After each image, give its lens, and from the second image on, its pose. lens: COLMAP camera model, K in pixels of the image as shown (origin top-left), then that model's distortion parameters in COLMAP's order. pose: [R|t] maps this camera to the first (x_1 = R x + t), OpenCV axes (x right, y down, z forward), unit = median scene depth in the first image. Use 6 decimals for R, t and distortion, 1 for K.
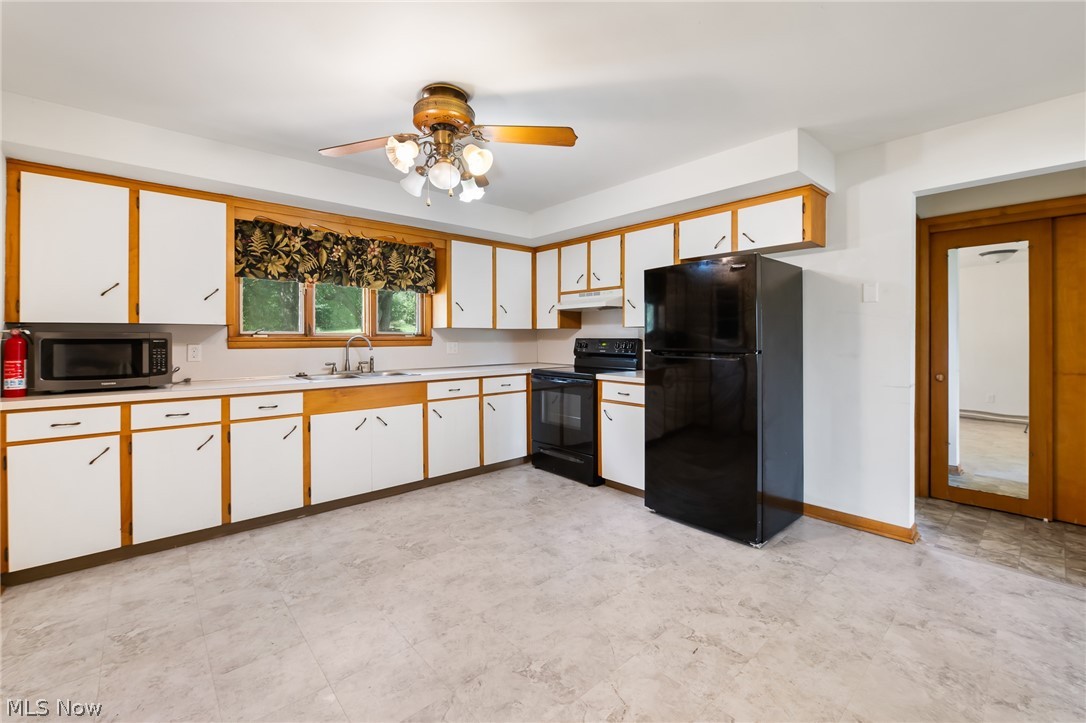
lens RADIAL K [[467.5, 0, 482.5], [0, 467.5, 336.3], [0, 0, 1]] dist [-0.000086, -0.000238]
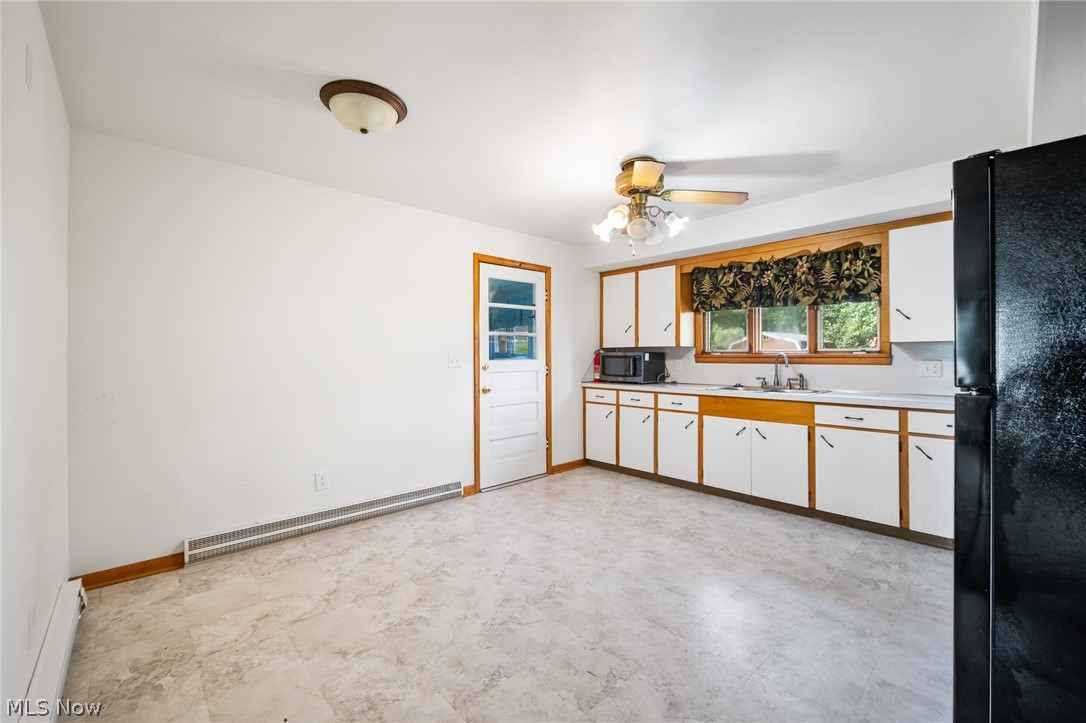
lens RADIAL K [[410.6, 0, 543.0], [0, 410.6, 361.5], [0, 0, 1]] dist [-0.000839, -0.000046]
pose [[0.093243, 0.015551, -0.995522, 0.646097], [0.003123, 0.999869, 0.015911, 0.001278], [0.995638, -0.004592, 0.093182, 0.409663]]
